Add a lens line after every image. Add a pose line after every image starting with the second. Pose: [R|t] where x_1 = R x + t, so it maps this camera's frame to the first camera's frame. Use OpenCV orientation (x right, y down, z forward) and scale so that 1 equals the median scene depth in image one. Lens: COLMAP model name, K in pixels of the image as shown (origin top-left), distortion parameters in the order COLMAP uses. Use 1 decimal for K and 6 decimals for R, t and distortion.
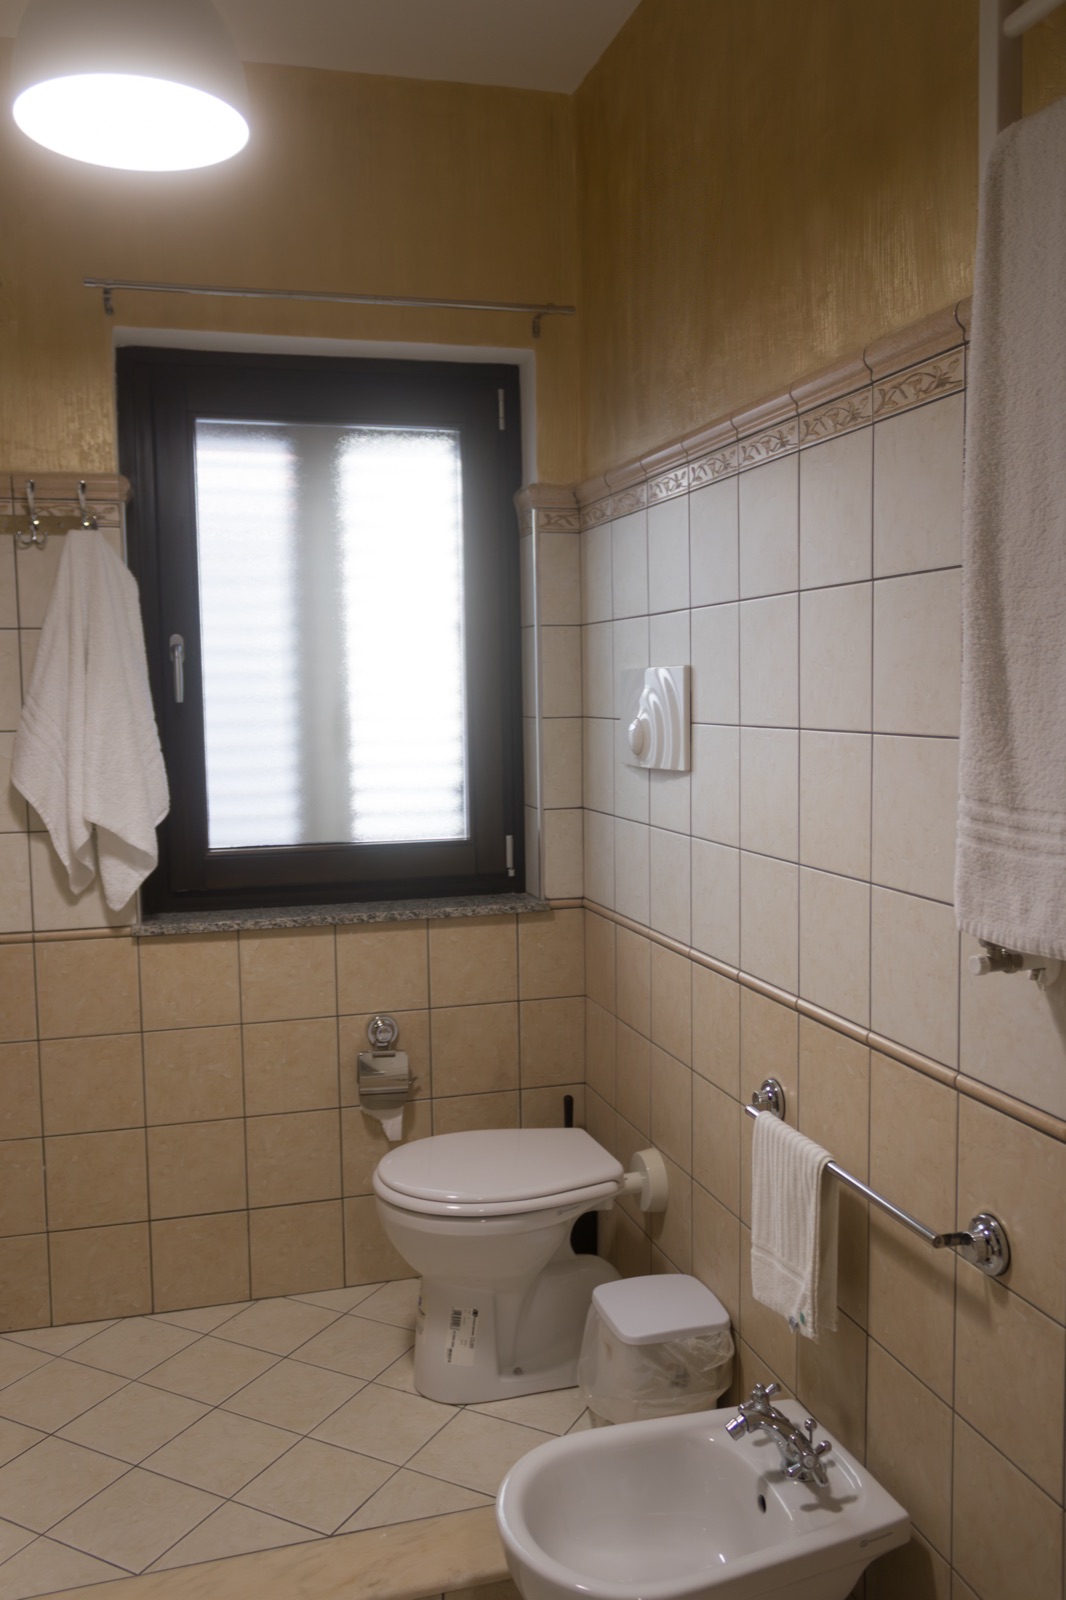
lens RADIAL K [[1313.2, 0, 531.6], [0, 1313.2, 796.0], [0, 0, 1]] dist [-0.005310, 0.001515]
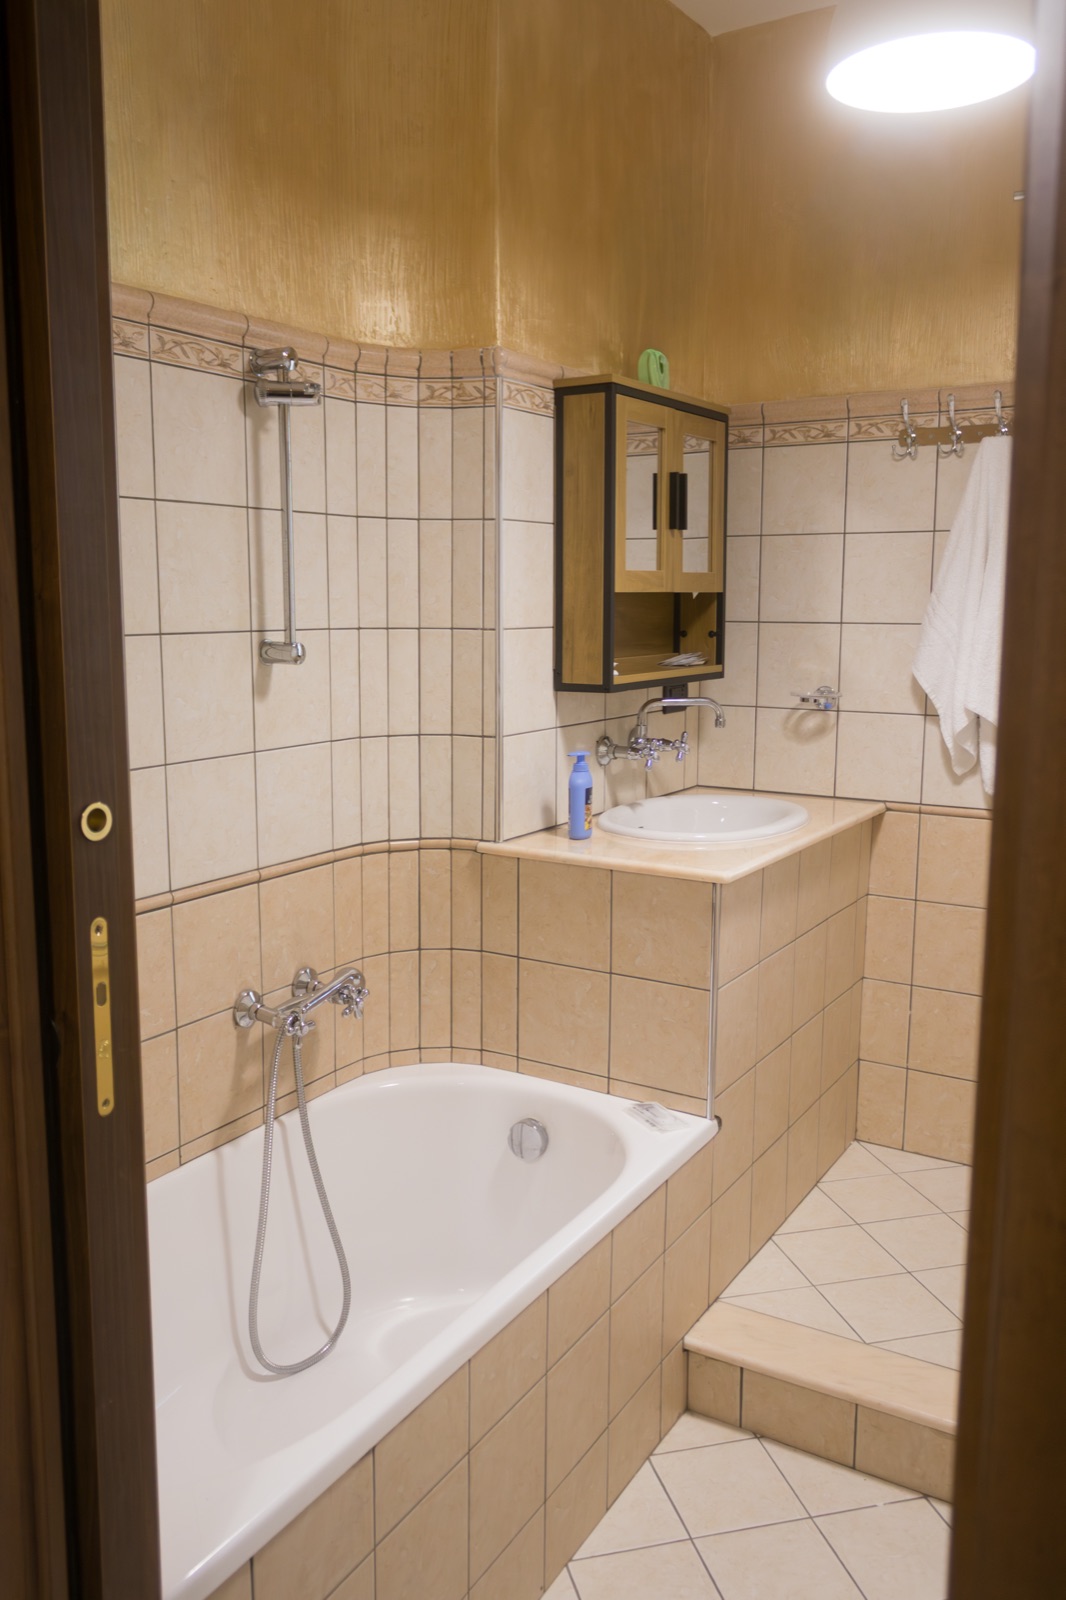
lens RADIAL K [[1313.2, 0, 532.2], [0, 1313.2, 800.5], [0, 0, 1]] dist [-0.005310, 0.001515]
pose [[0.679528, 0.128863, -0.722243, 0.209695], [-0.075085, 0.991499, 0.106260, 0.005977], [0.729797, -0.017977, 0.683428, -0.010916]]
